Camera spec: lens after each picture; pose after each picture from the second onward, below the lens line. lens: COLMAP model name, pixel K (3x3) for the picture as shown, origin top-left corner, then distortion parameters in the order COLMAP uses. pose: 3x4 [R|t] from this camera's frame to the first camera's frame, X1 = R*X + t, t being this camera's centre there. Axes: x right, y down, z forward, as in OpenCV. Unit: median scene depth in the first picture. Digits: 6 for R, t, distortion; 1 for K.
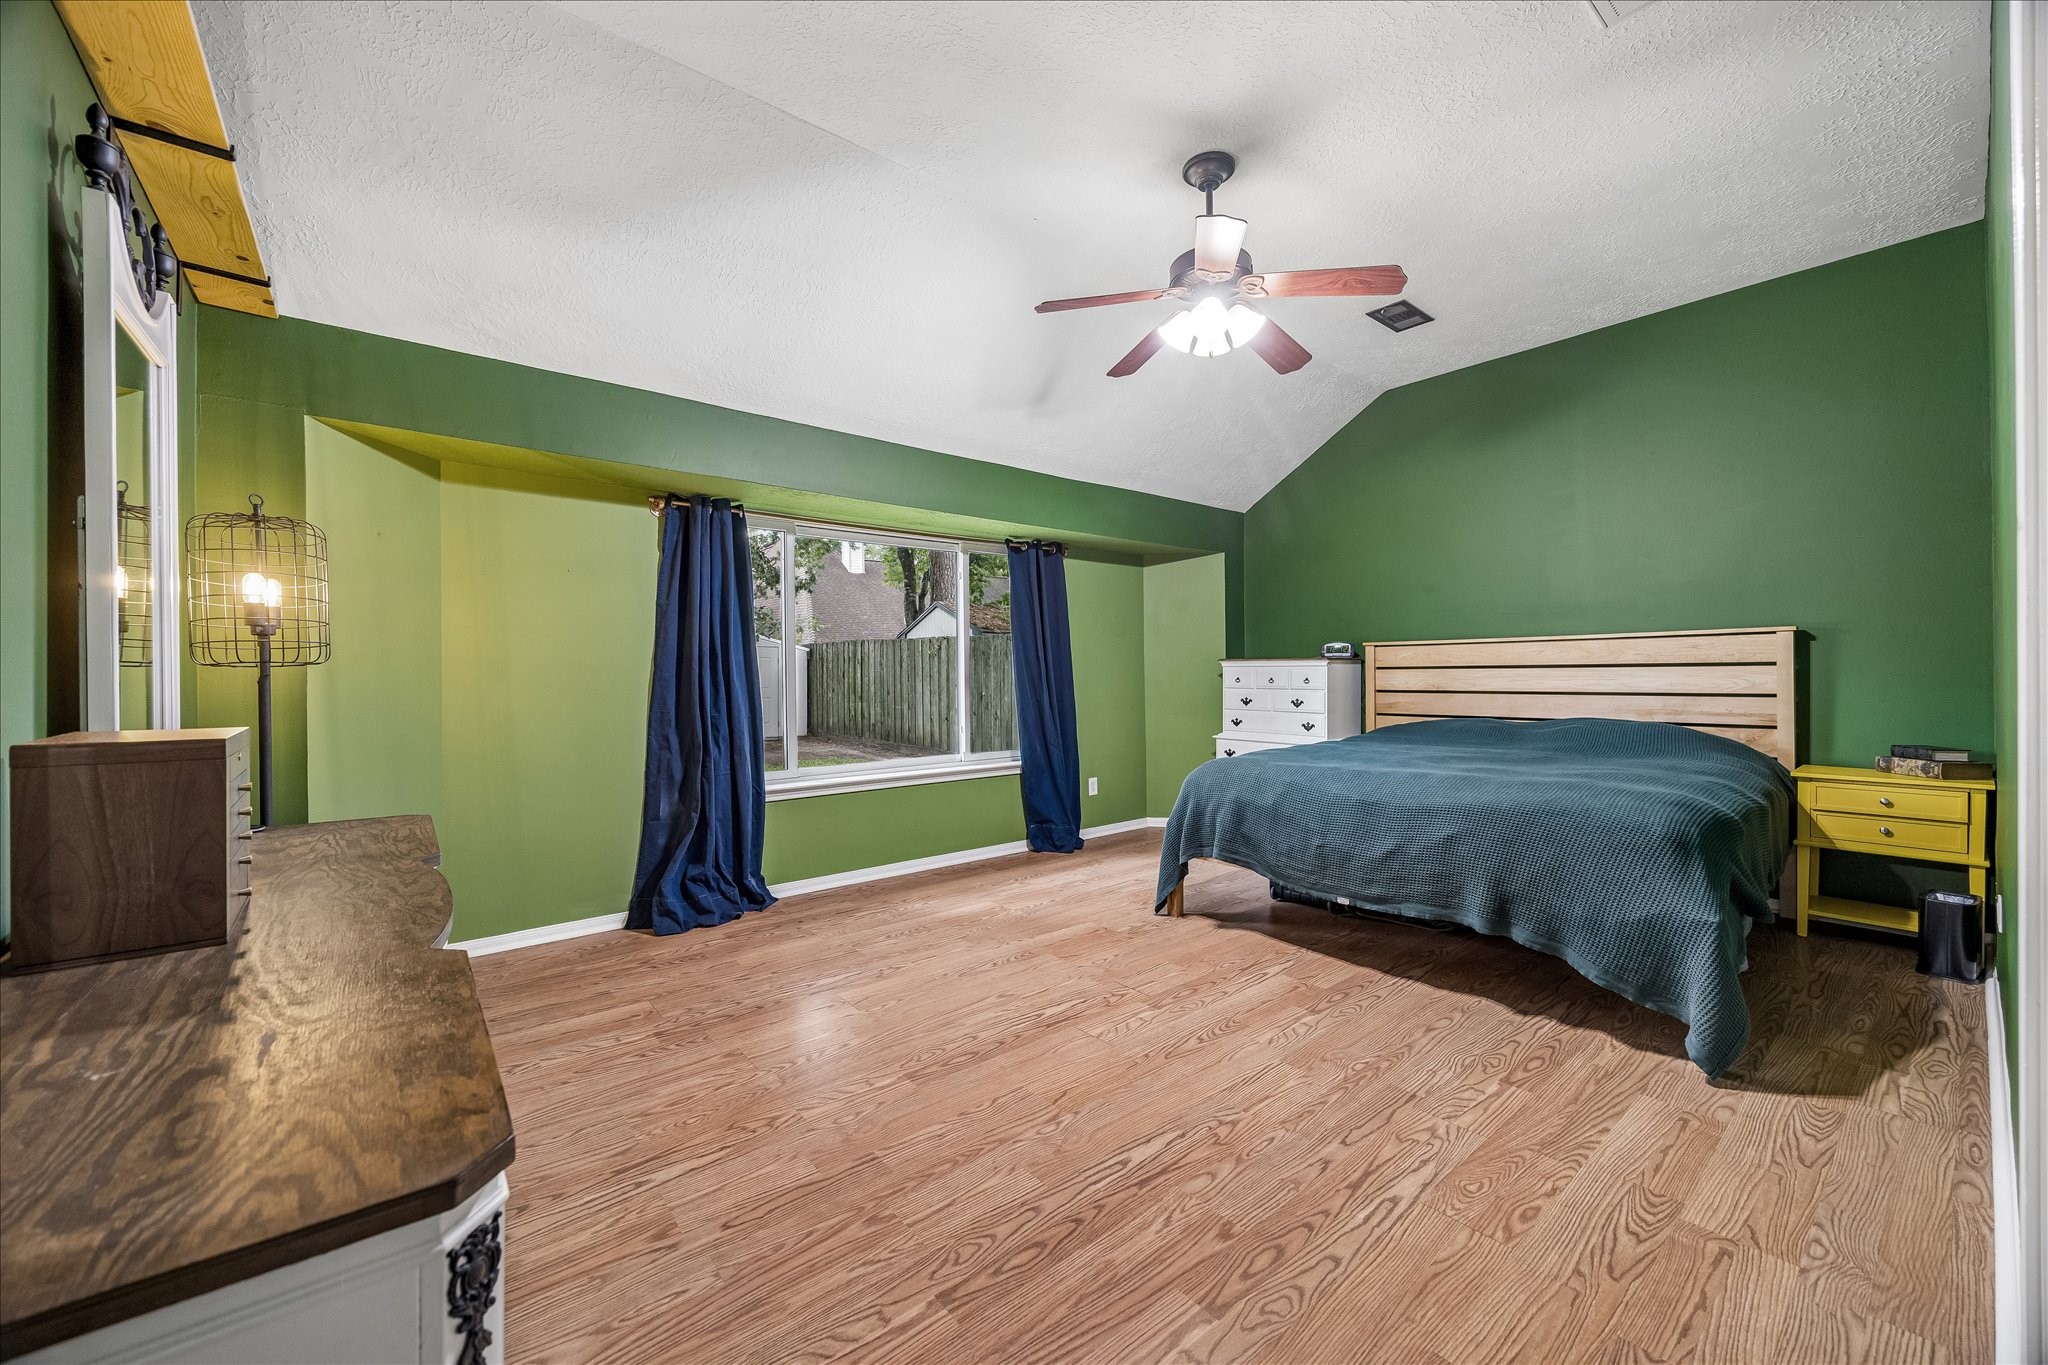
lens RADIAL K [[784.2, 0, 1028.6], [0, 784.2, 672.6], [0, 0, 1]] dist [-0.002454, -0.000134]
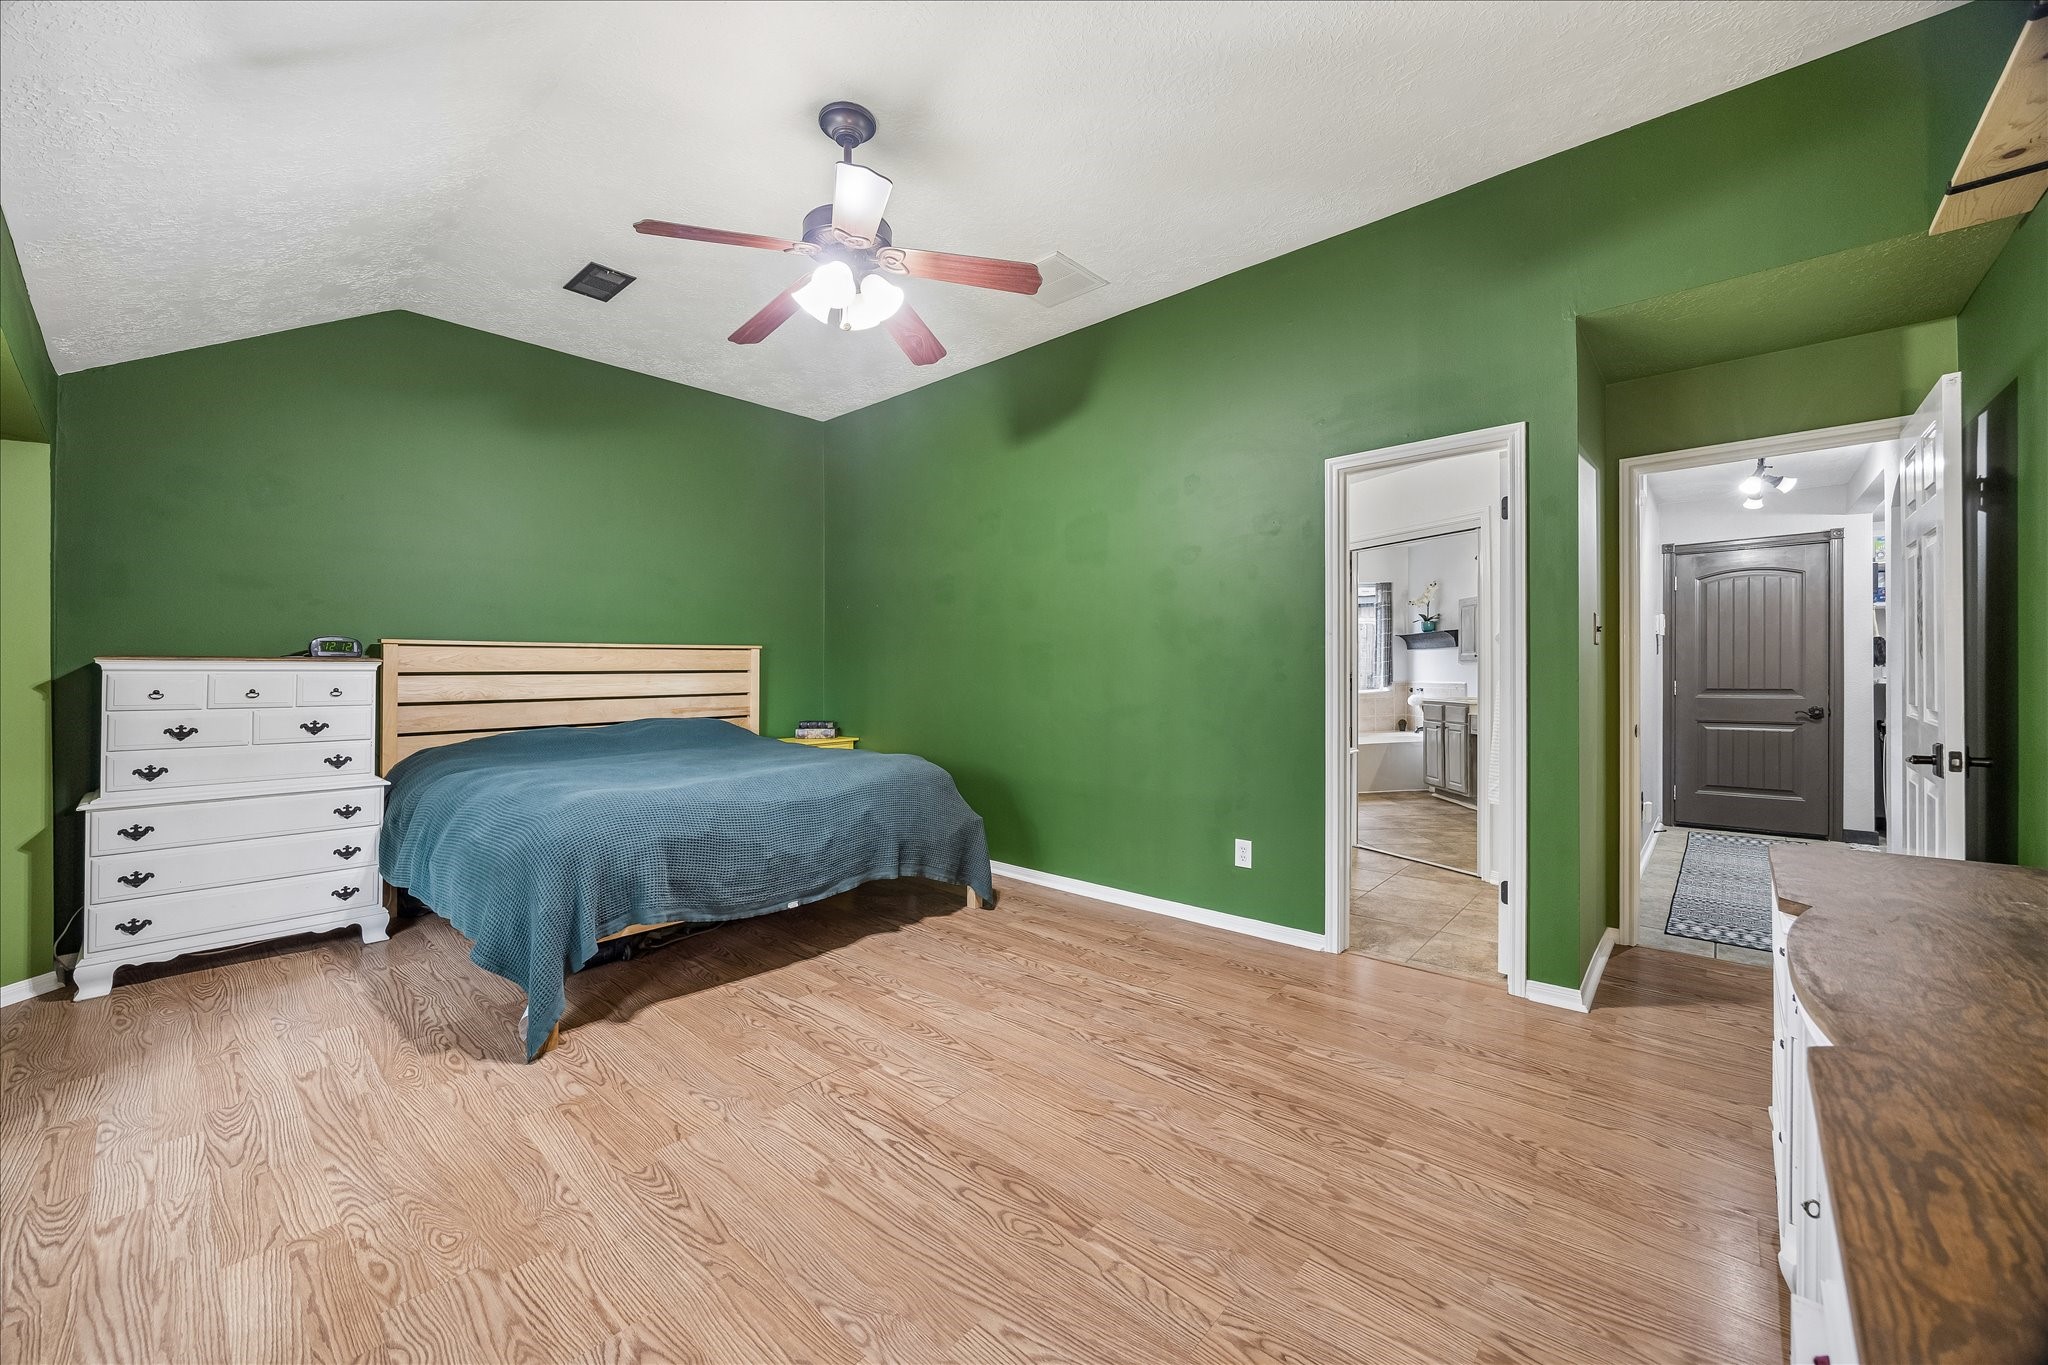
lens RADIAL K [[784.2, 0, 1026.6], [0, 784.2, 676.5], [0, 0, 1]] dist [-0.002454, -0.000134]
pose [[-0.155730, -0.000165, 0.987800, -0.701533], [0.005698, 0.999983, 0.001065, -0.000641], [-0.987783, 0.005794, -0.155726, 0.944136]]
